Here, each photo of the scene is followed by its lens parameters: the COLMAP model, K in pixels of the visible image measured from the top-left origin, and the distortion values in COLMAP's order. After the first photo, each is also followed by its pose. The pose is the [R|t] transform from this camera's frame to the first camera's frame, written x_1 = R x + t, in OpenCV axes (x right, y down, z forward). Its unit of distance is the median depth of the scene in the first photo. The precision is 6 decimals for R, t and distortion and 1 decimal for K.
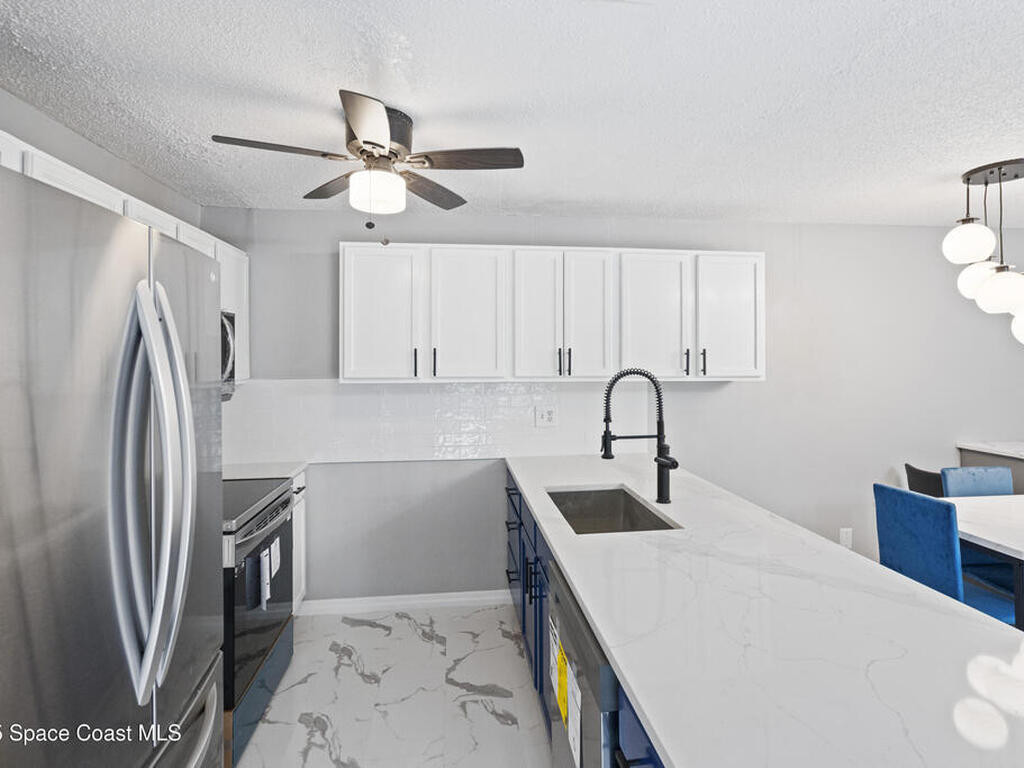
lens RADIAL K [[533.8, 0, 529.1], [0, 533.8, 353.7], [0, 0, 1]] dist [-0.002185, 0.005393]
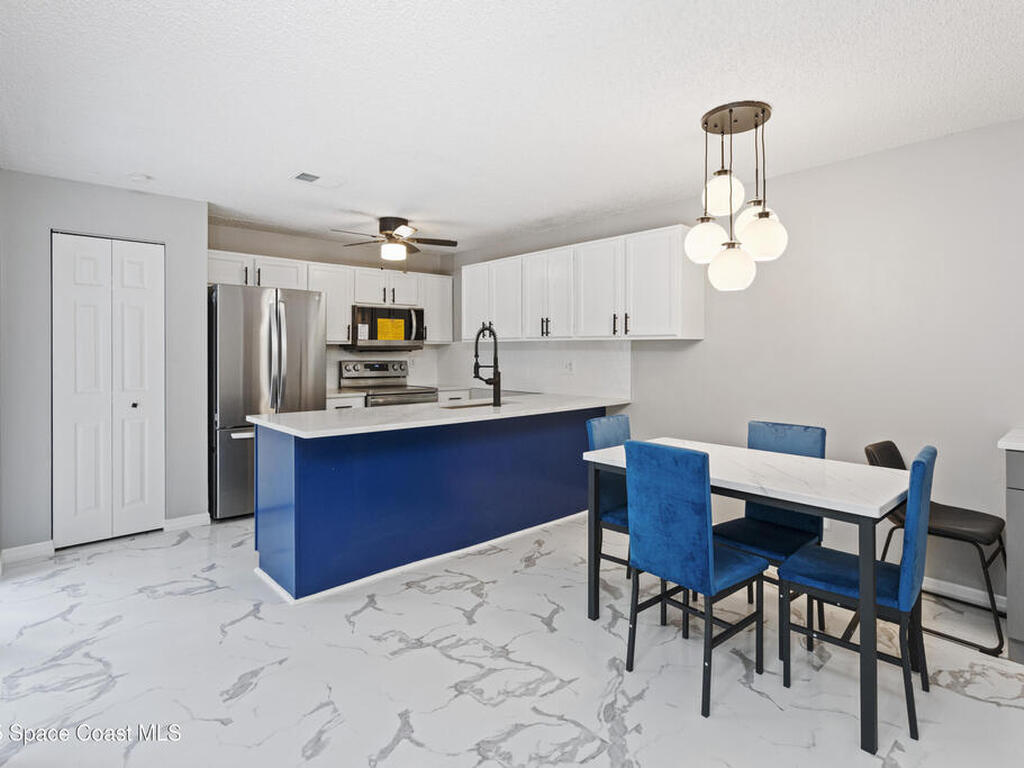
lens RADIAL K [[533.8, 0, 512.6], [0, 533.8, 354.2], [0, 0, 1]] dist [-0.002185, 0.005393]
pose [[0.570358, 0.007628, -0.821361, 1.525076], [0.003310, 0.999927, 0.011585, 0.090099], [0.821390, -0.009327, 0.570291, 0.088035]]
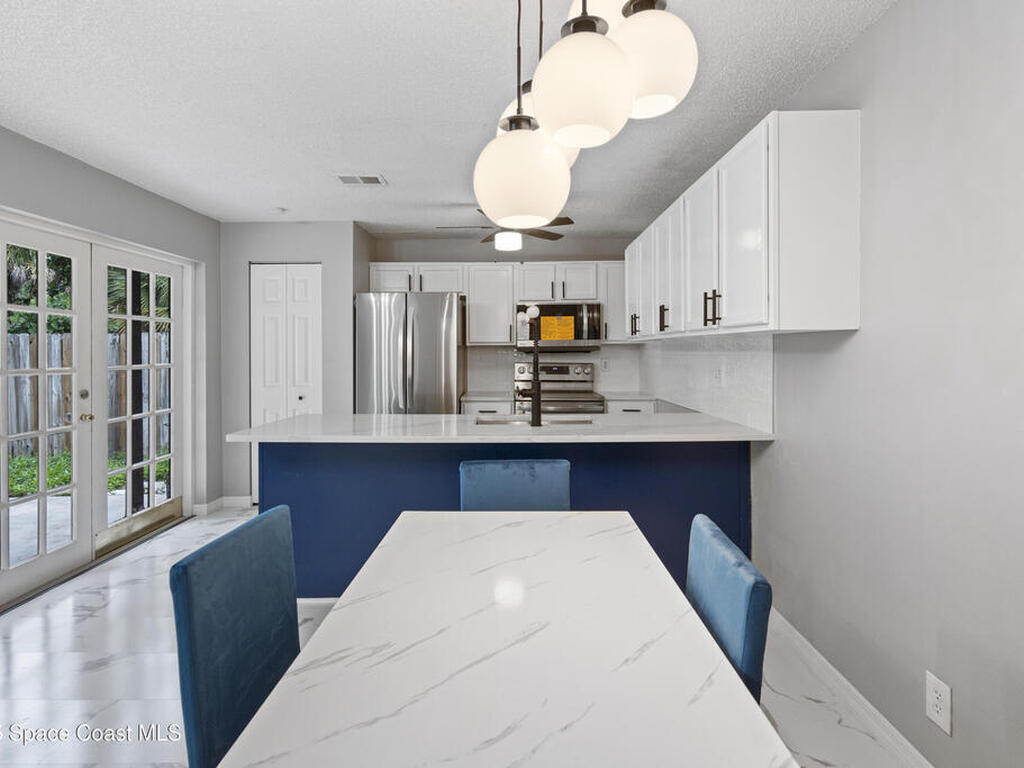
lens RADIAL K [[533.8, 0, 516.2], [0, 533.8, 354.6], [0, 0, 1]] dist [-0.002185, 0.005393]
pose [[-0.131198, 0.010045, -0.991305, 1.401789], [0.010706, 0.999905, 0.008715, 0.090748], [0.991298, -0.009469, -0.131293, 1.045005]]
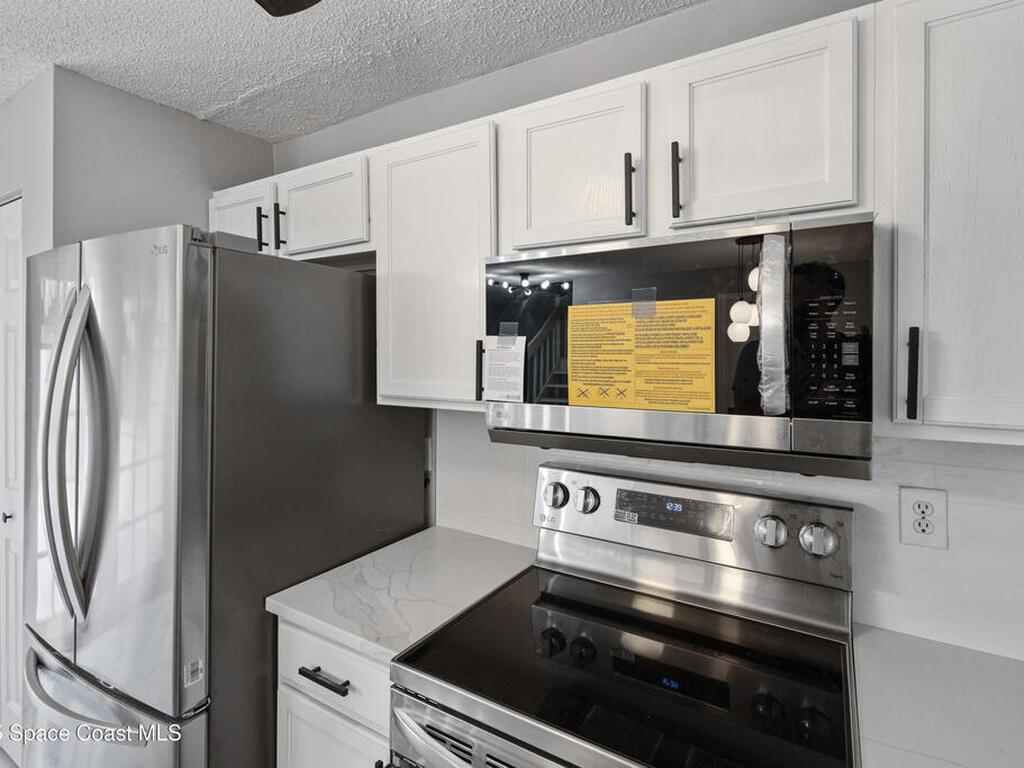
lens RADIAL K [[533.8, 0, 505.2], [0, 533.8, 350.9], [0, 0, 1]] dist [-0.002185, 0.005393]
pose [[-0.630360, -0.000401, -0.776303, -0.177819], [0.004610, 0.999980, -0.004260, 0.009320], [0.776290, -0.006264, -0.630345, 1.129463]]
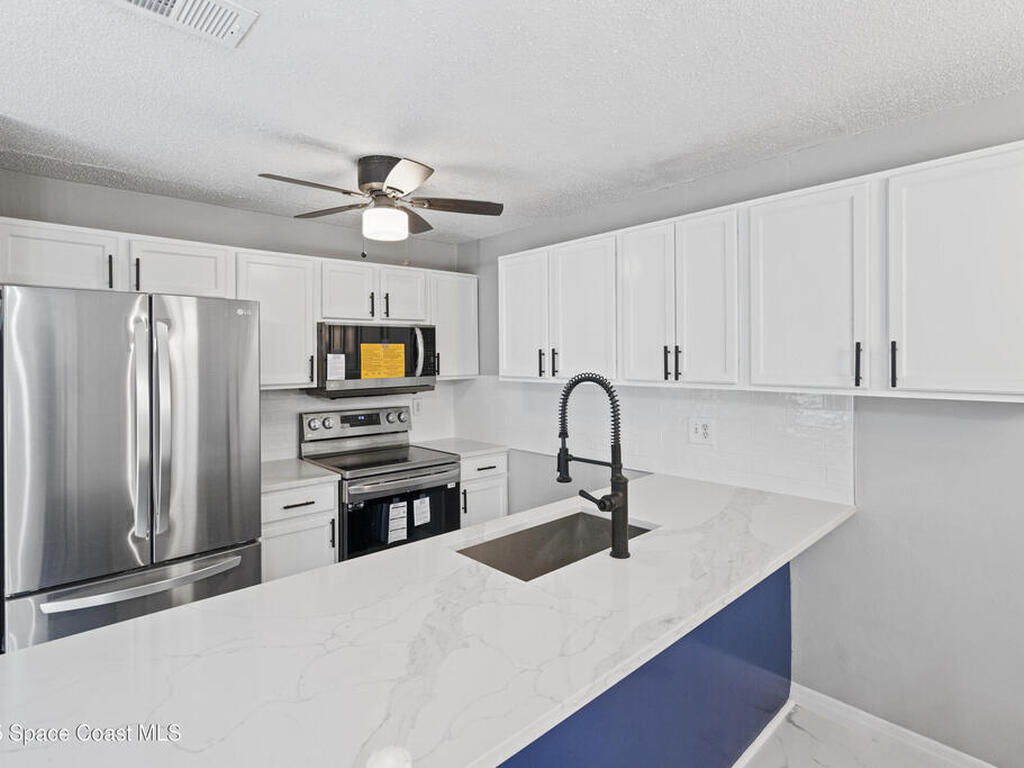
lens RADIAL K [[533.8, 0, 510.7], [0, 533.8, 358.2], [0, 0, 1]] dist [-0.002185, 0.005393]
pose [[0.571015, -0.001734, -0.820938, 0.712496], [0.013226, 0.999887, 0.007087, -0.000571], [0.820833, -0.014904, 0.570973, 0.430064]]
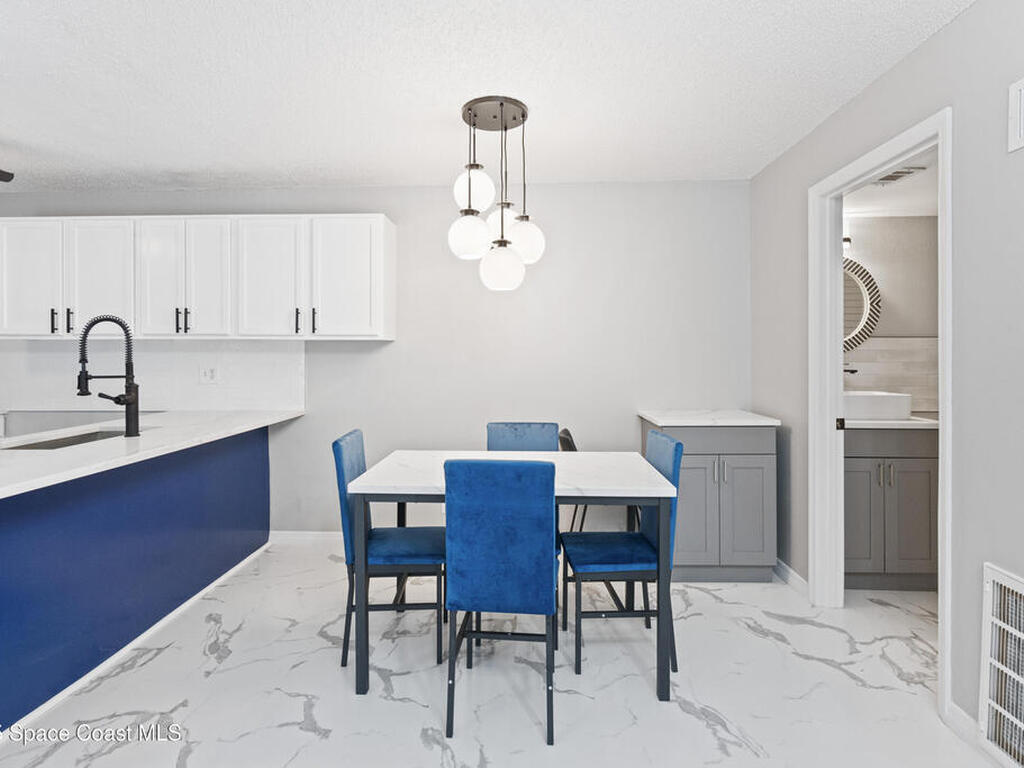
lens RADIAL K [[533.8, 0, 512.4], [0, 533.8, 357.5], [0, 0, 1]] dist [-0.002185, 0.005393]
pose [[0.985628, 0.003491, -0.168894, 1.127274], [-0.000985, 0.999888, 0.014921, 0.090969], [0.168927, -0.014540, 0.985521, 0.042346]]
